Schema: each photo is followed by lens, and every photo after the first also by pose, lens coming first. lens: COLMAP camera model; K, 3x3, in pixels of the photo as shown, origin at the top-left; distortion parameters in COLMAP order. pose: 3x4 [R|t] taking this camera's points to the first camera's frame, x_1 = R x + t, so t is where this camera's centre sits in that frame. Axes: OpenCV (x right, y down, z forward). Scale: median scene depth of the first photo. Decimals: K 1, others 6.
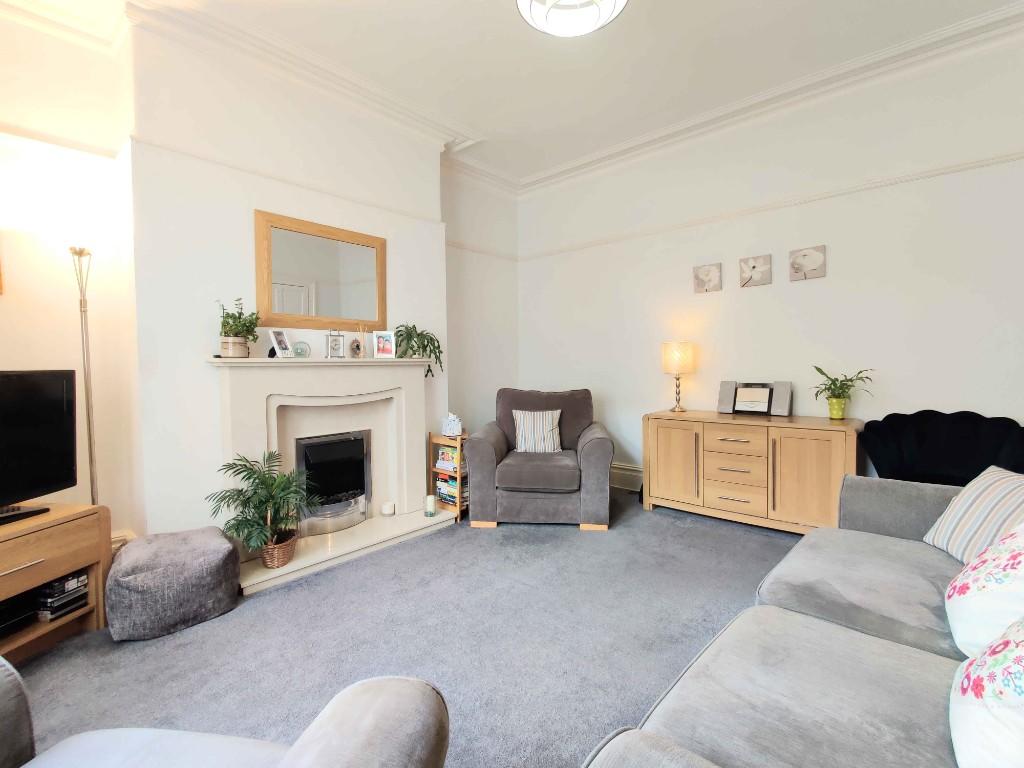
lens RADIAL K [[475.9, 0, 512.0], [0, 475.9, 384.0], [0, 0, 1]] dist [0.021116, -0.015281]
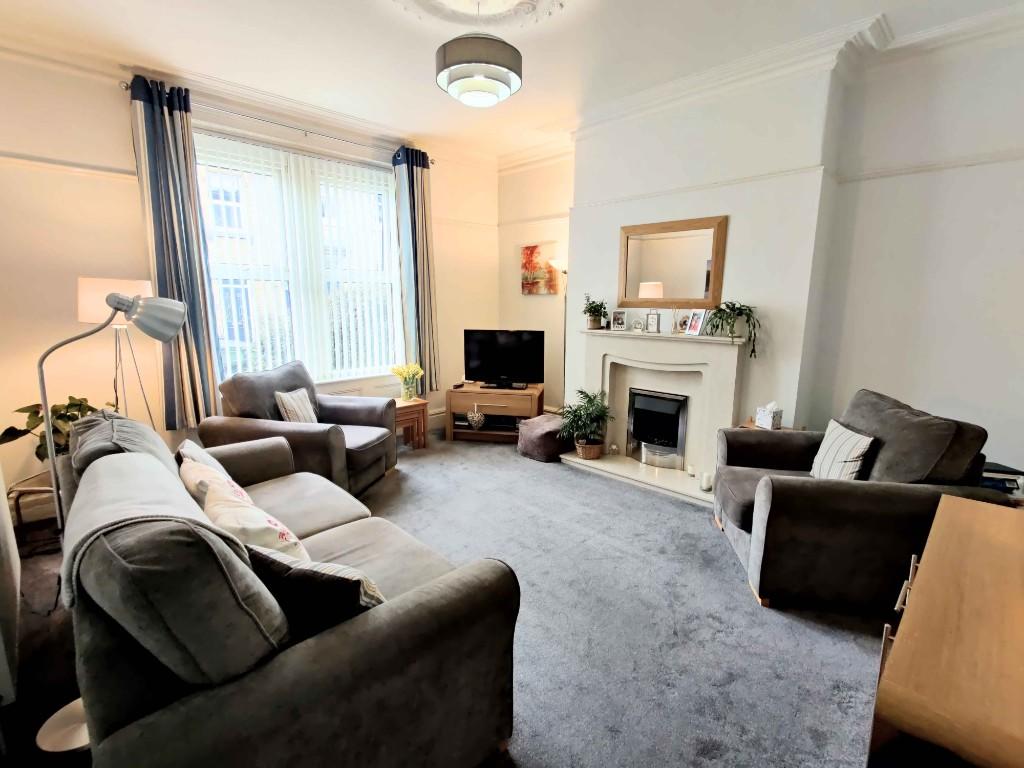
lens RADIAL K [[475.9, 0, 512.0], [0, 475.9, 384.0], [0, 0, 1]] dist [0.021116, -0.015281]
pose [[-0.056273, 0.188010, -0.980554, 0.920756], [-0.043321, 0.980725, 0.190529, -0.145154], [0.997475, 0.053201, -0.047043, 0.698927]]
